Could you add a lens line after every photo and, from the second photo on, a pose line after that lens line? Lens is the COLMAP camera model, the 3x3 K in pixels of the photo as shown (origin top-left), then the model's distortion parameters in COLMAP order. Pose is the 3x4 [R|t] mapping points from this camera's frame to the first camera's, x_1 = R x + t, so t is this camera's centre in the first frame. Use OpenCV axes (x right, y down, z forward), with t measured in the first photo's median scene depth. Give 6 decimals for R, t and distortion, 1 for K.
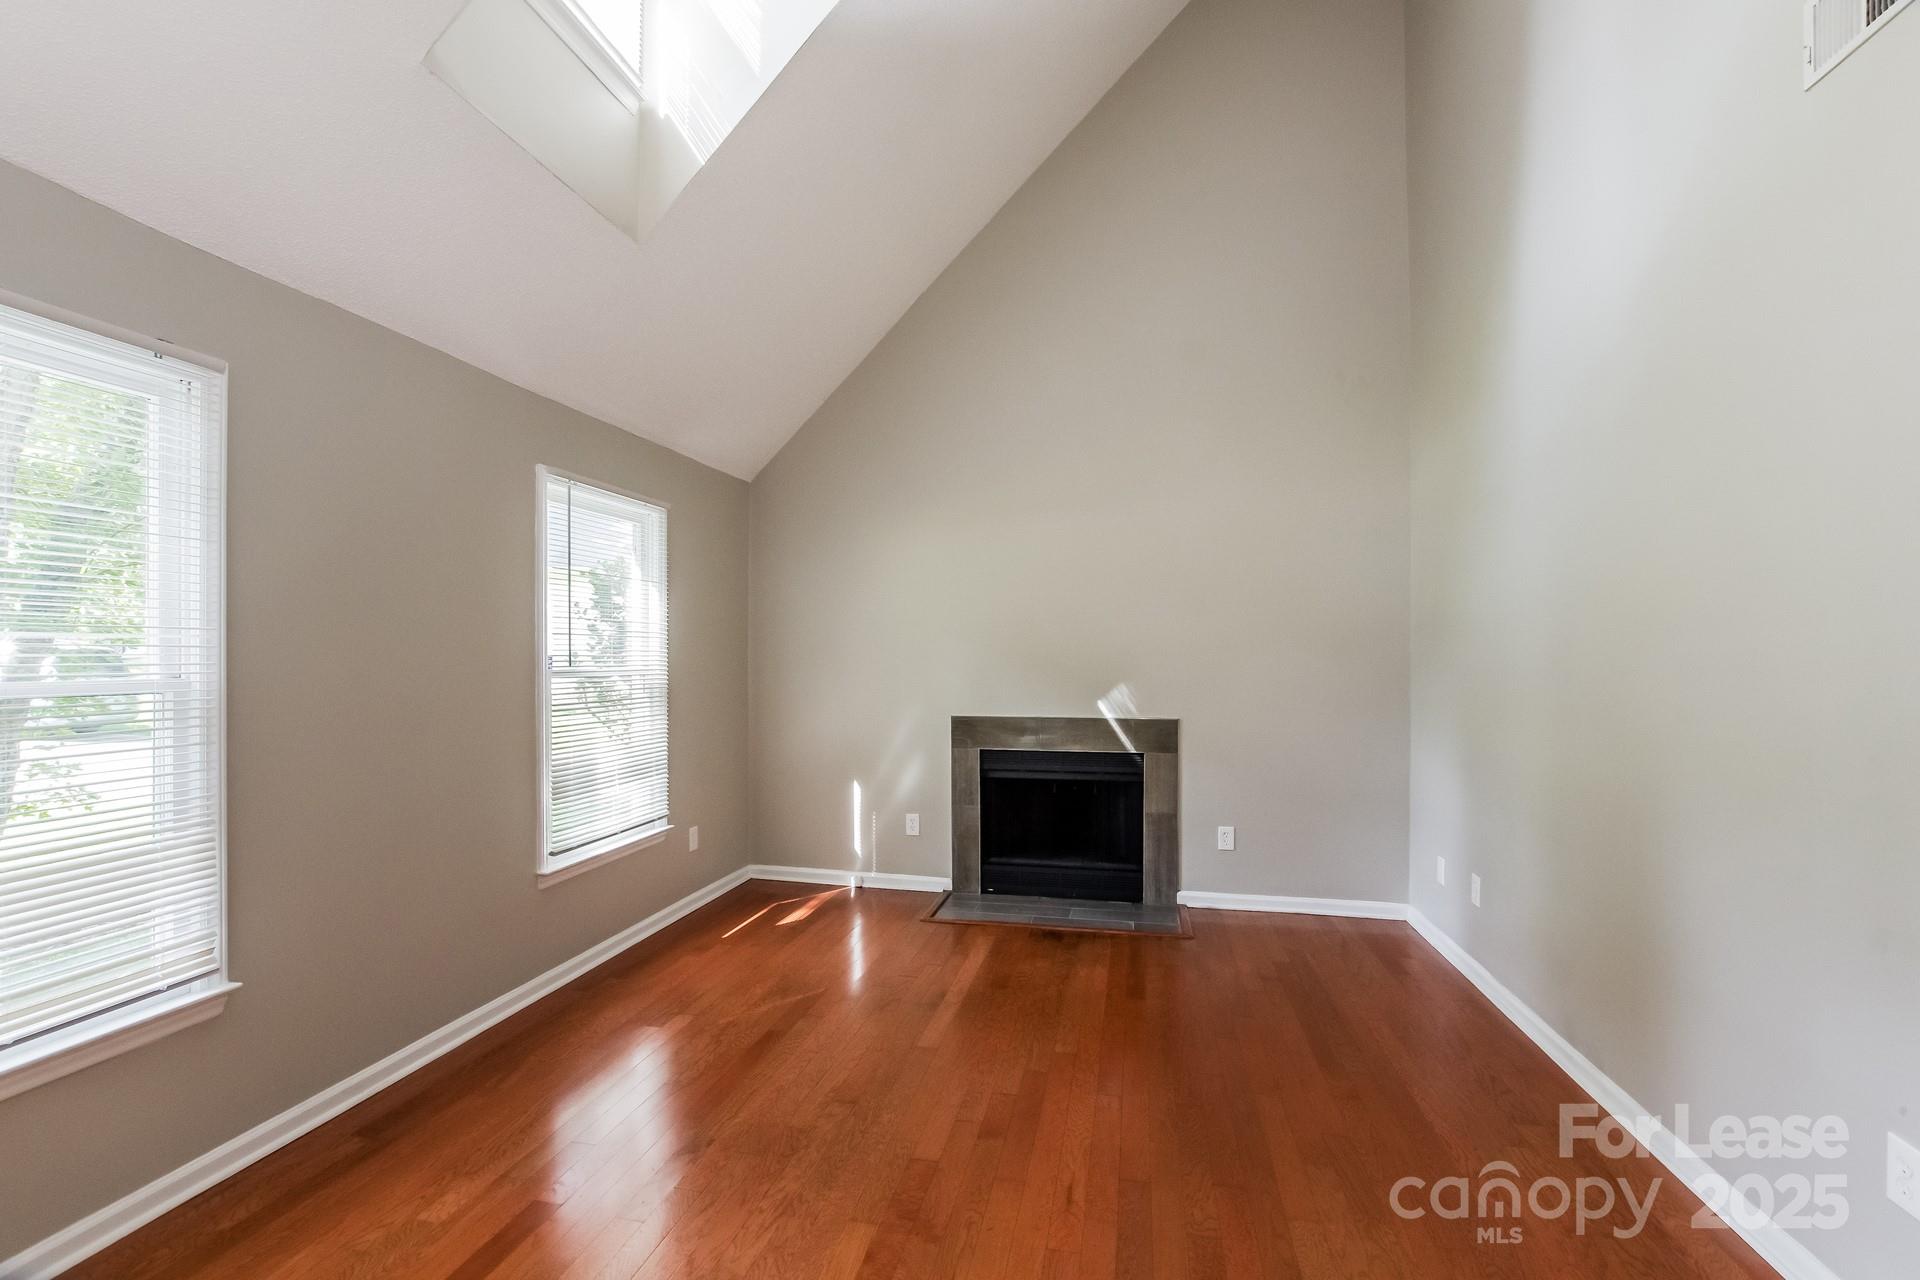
lens RADIAL K [[859.0, 0, 920.2], [0, 859.0, 647.8], [0, 0, 1]] dist [-0.017061, 0.001821]
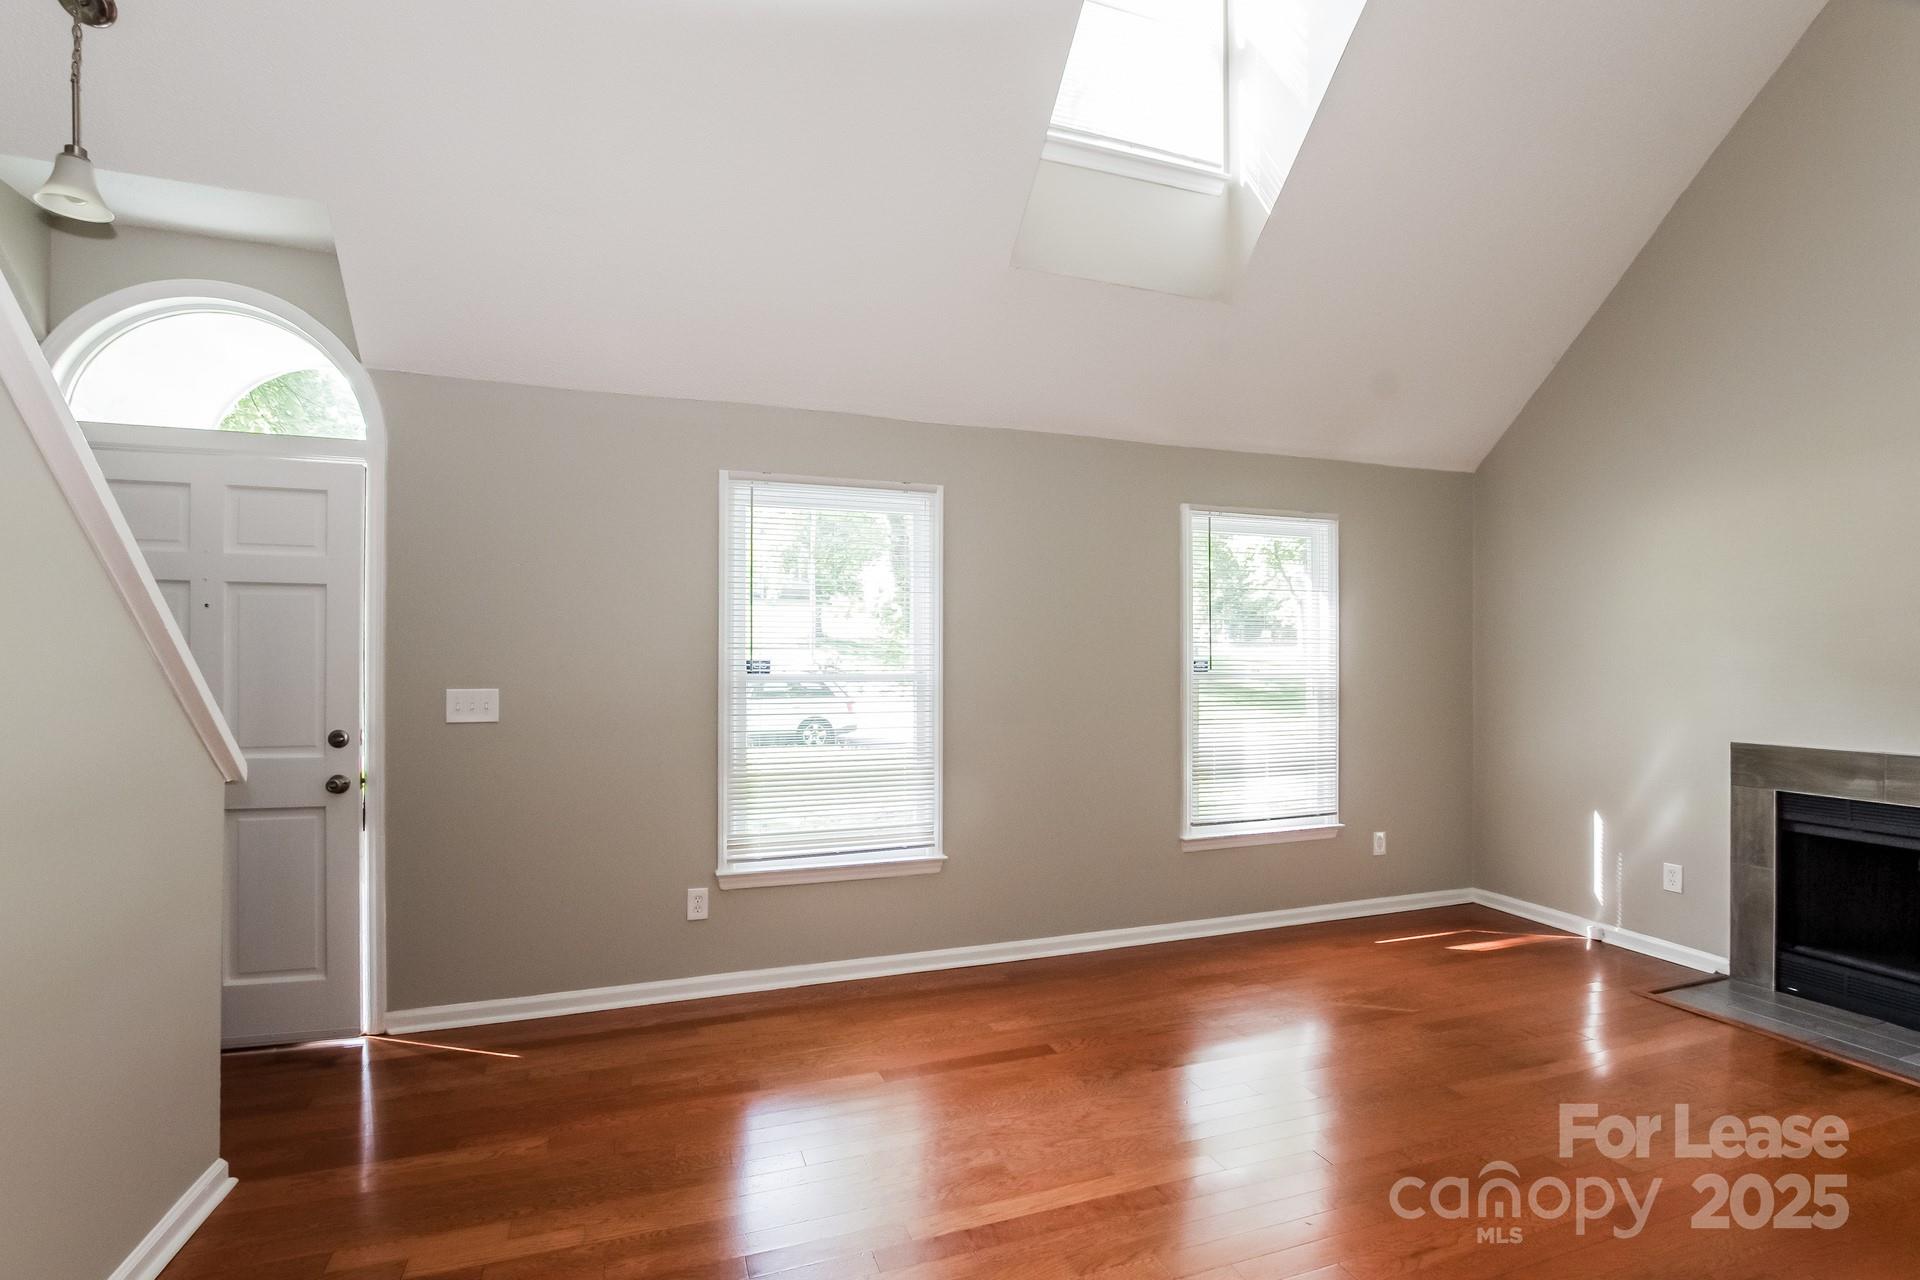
lens RADIAL K [[859.0, 0, 963.8], [0, 859.0, 649.8], [0, 0, 1]] dist [-0.017061, 0.001821]
pose [[0.564301, -0.007026, -0.825539, 0.282539], [0.005582, 0.999973, -0.004695, -0.001233], [0.825550, -0.001958, 0.564325, 0.034946]]
